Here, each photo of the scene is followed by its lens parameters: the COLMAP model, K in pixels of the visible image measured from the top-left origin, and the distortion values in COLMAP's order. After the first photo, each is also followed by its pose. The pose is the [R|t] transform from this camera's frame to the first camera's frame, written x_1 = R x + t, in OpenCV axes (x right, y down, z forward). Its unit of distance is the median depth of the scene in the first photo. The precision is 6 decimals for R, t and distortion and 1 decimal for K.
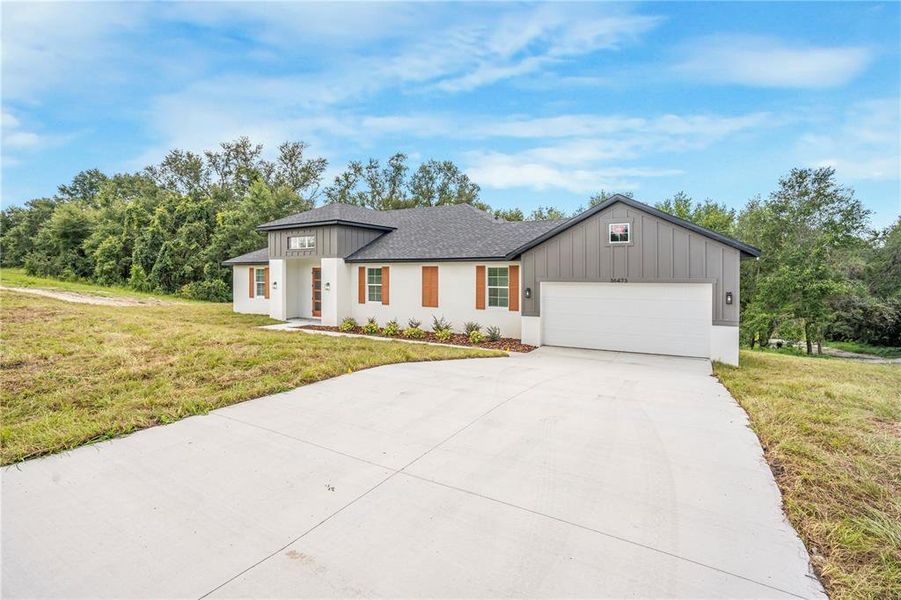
lens RADIAL K [[424.5, 0, 448.8], [0, 424.5, 287.7], [0, 0, 1]] dist [-0.055974, 0.034055]
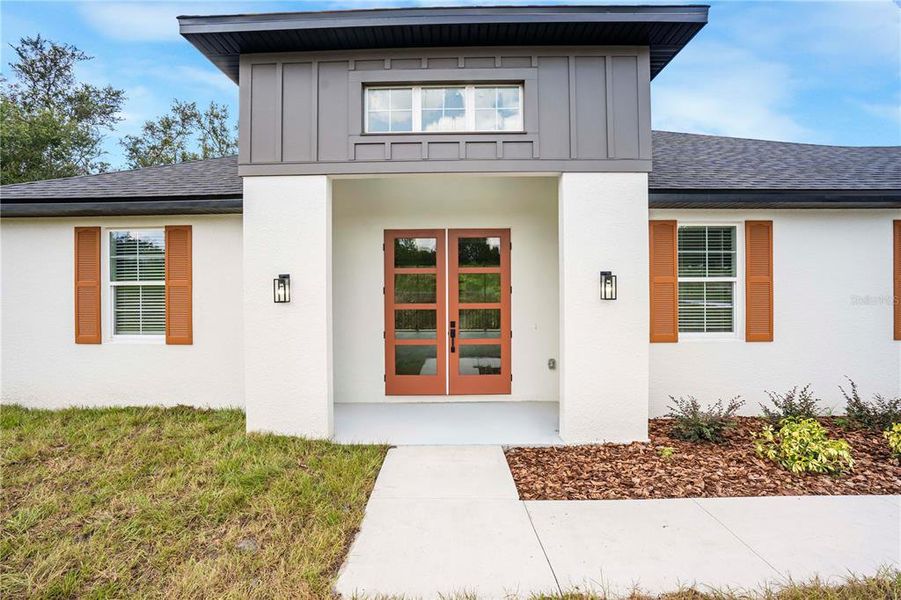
lens RADIAL K [[424.5, 0, 448.8], [0, 424.5, 287.7], [0, 0, 1]] dist [-0.055974, 0.034055]
pose [[0.884475, -0.010530, 0.466468, -0.484115], [0.024835, 0.999391, -0.024531, 0.002101], [-0.465925, 0.033282, 0.884198, 0.819729]]
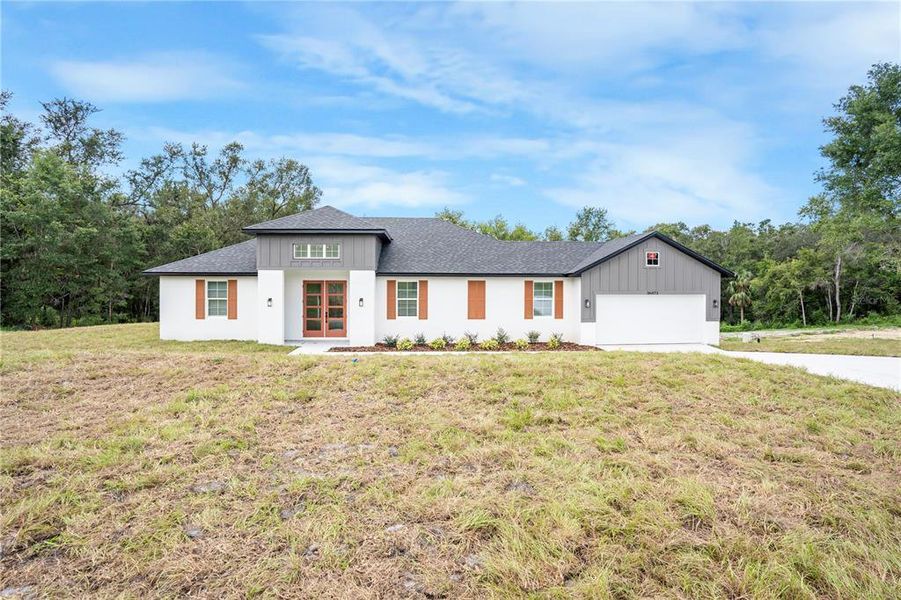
lens RADIAL K [[424.5, 0, 448.8], [0, 424.5, 287.7], [0, 0, 1]] dist [-0.055974, 0.034055]
pose [[0.841532, -0.009032, 0.540131, -0.614441], [0.016239, 0.999831, -0.008581, -0.022825], [-0.539962, 0.015993, 0.841537, 0.143600]]
